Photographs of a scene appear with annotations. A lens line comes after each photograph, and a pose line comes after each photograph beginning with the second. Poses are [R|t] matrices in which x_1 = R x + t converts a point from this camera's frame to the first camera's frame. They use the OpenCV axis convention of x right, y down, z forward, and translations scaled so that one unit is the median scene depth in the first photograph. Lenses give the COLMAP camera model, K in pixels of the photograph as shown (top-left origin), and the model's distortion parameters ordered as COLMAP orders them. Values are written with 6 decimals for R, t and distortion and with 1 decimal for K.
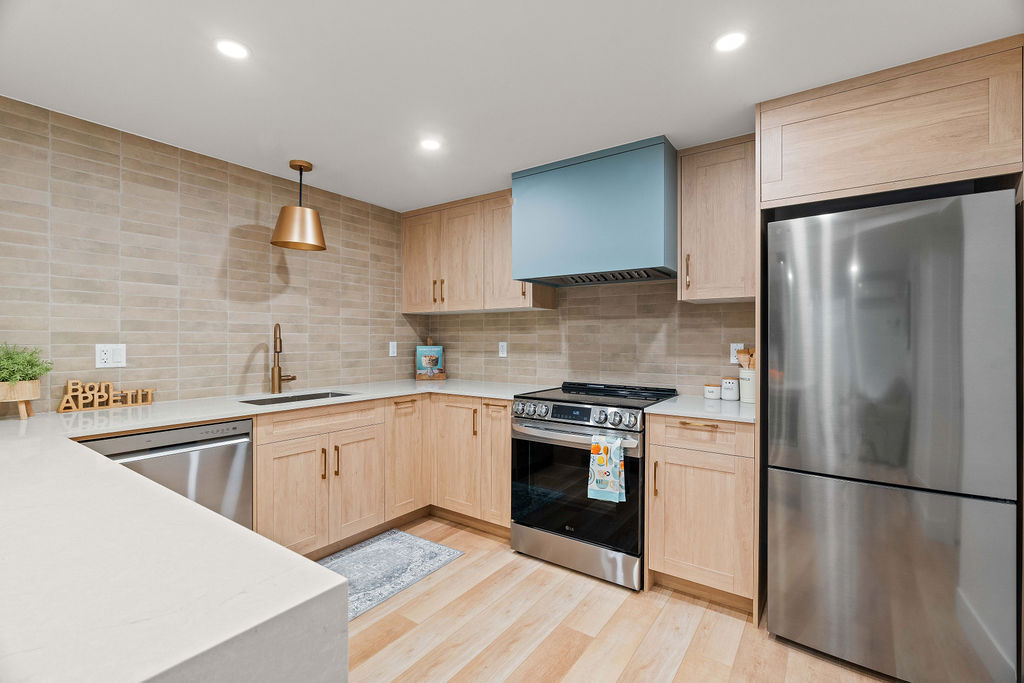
lens RADIAL K [[461.6, 0, 509.0], [0, 461.6, 343.3], [0, 0, 1]] dist [-0.002411, 0.001028]
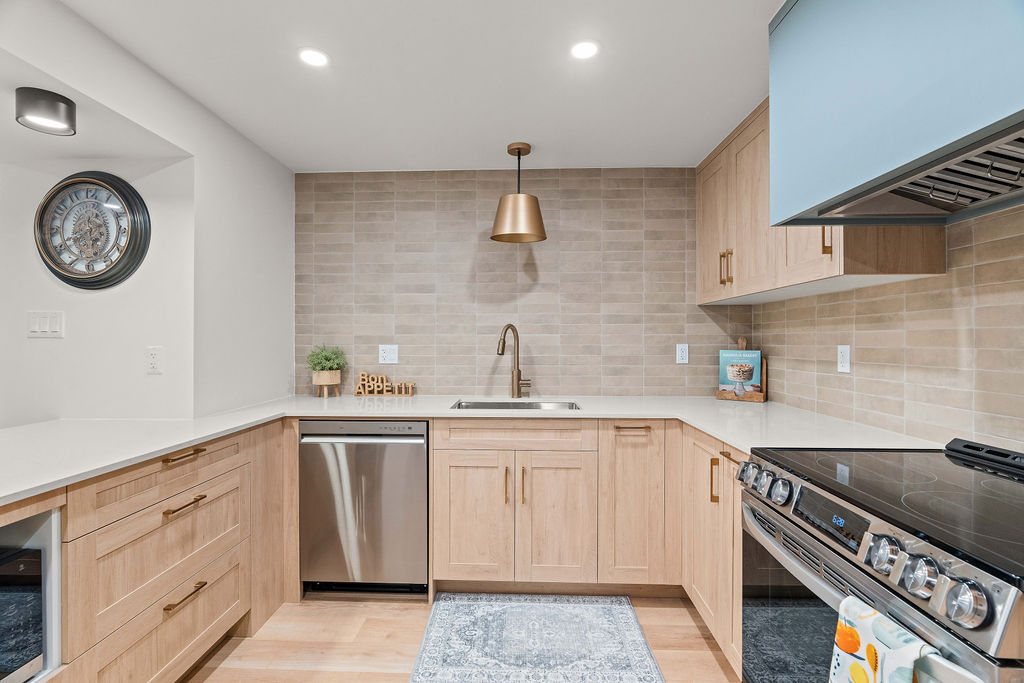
lens RADIAL K [[461.6, 0, 509.0], [0, 461.6, 343.3], [0, 0, 1]] dist [-0.002411, 0.001028]
pose [[0.547247, 0.003188, -0.836965, 0.273337], [-0.006103, 0.999981, -0.000181, -0.003185], [0.836949, 0.005207, 0.547257, 0.449637]]
